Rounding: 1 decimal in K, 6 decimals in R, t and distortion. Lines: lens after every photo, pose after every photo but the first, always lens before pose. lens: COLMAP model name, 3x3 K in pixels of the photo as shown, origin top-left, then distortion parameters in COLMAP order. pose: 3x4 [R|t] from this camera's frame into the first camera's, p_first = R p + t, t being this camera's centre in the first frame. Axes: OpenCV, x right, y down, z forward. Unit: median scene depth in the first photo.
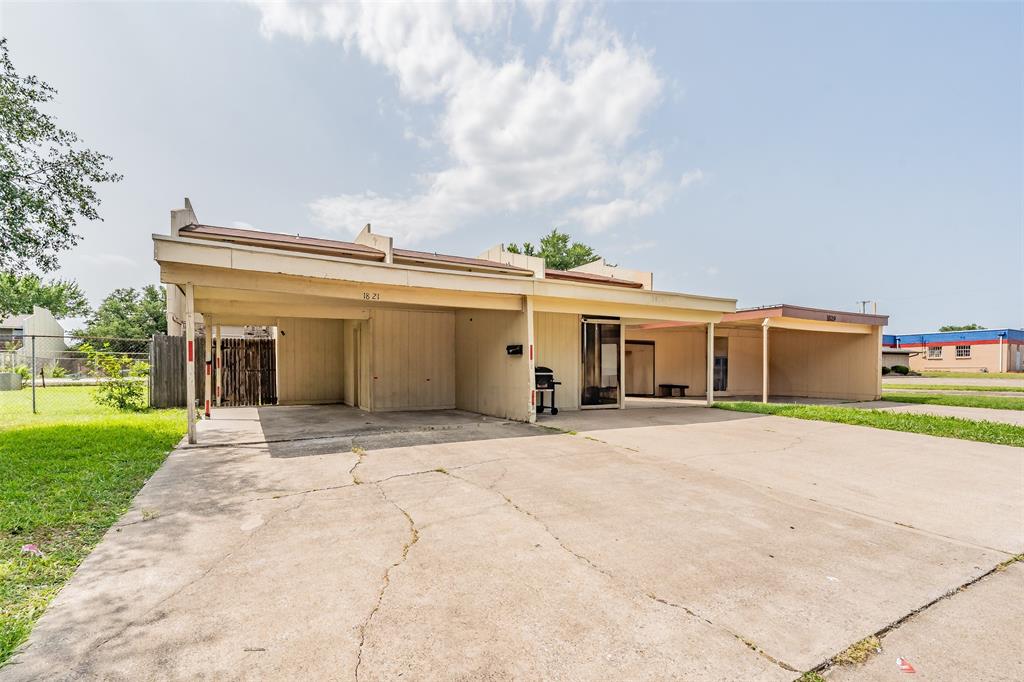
lens RADIAL K [[437.8, 0, 475.8], [0, 437.8, 373.3], [0, 0, 1]] dist [-0.007892, -0.000115]
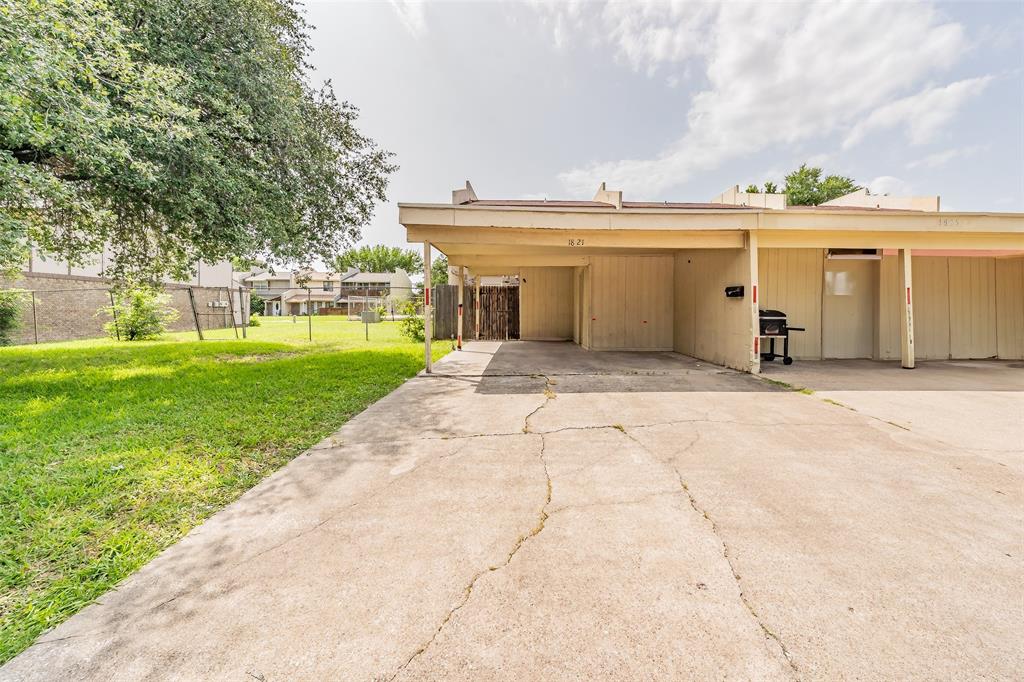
lens RADIAL K [[372.8, 0, 543.4], [0, 372.8, 314.2], [0, 0, 1]] dist [-0.006445, 0.000020]
pose [[0.907229, 0.009524, -0.420529, 0.045657], [-0.008099, 0.999954, 0.005173, -0.006209], [0.420559, -0.001287, 0.907264, 0.111589]]
